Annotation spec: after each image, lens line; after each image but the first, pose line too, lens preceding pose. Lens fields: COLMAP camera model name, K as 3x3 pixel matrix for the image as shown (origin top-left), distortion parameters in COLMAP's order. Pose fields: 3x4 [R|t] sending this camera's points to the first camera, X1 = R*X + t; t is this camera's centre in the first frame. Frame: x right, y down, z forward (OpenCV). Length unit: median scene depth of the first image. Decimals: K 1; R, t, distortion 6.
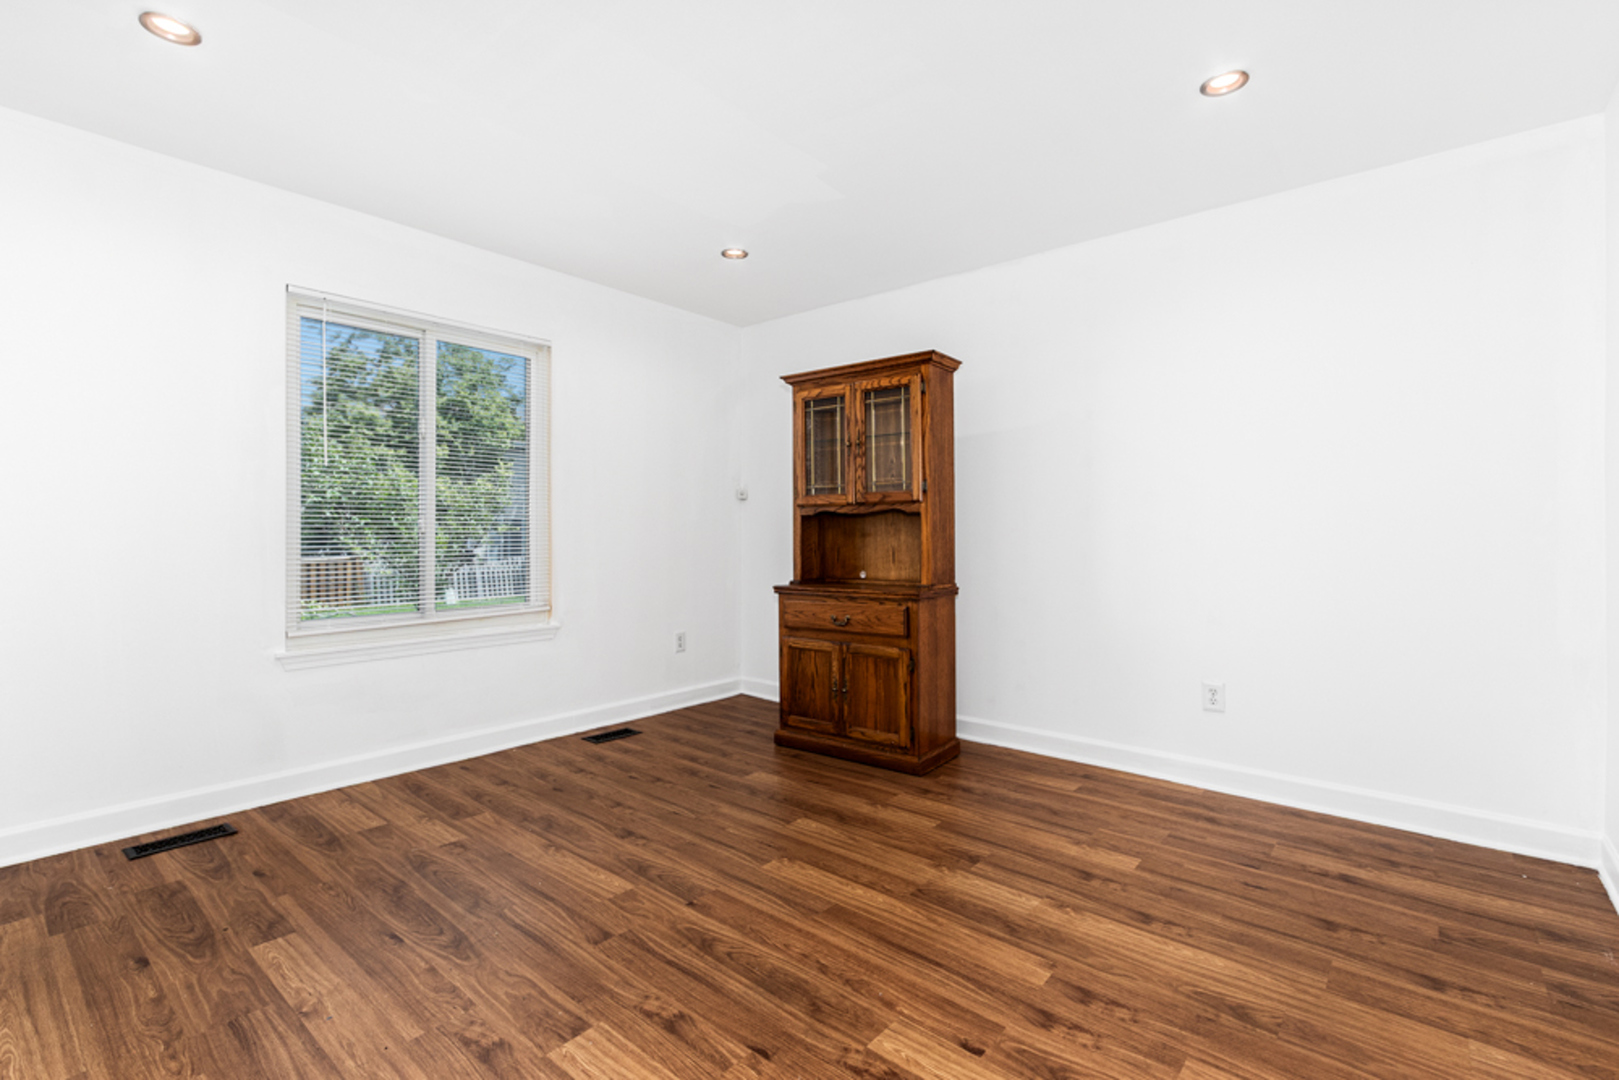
lens RADIAL K [[729.2, 0, 784.8], [0, 729.2, 539.5], [0, 0, 1]] dist [0.000459, -0.000413]
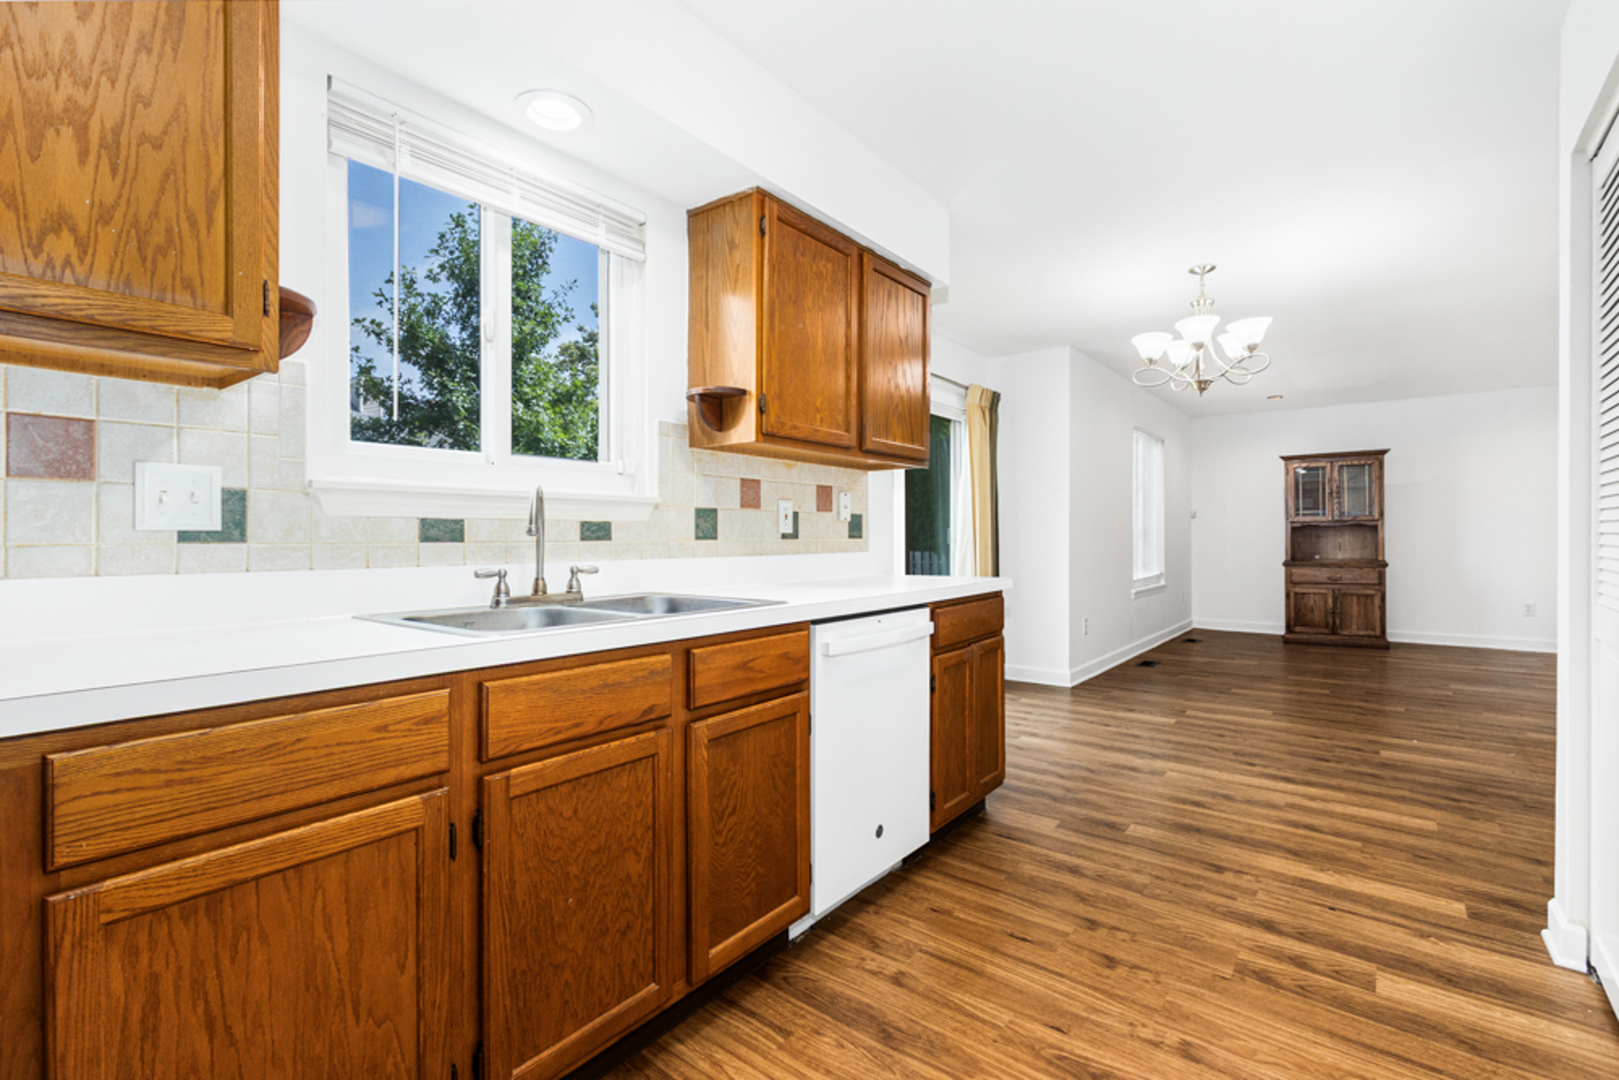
lens RADIAL K [[702.7, 0, 809.5], [0, 702.7, 540.0], [0, 0, 1]] dist [-0.000167, 0.000262]
pose [[0.999414, -0.002545, 0.034131, -1.516591], [0.002882, 0.999948, -0.009829, 0.019873], [-0.034104, 0.009922, 0.999369, -0.960584]]
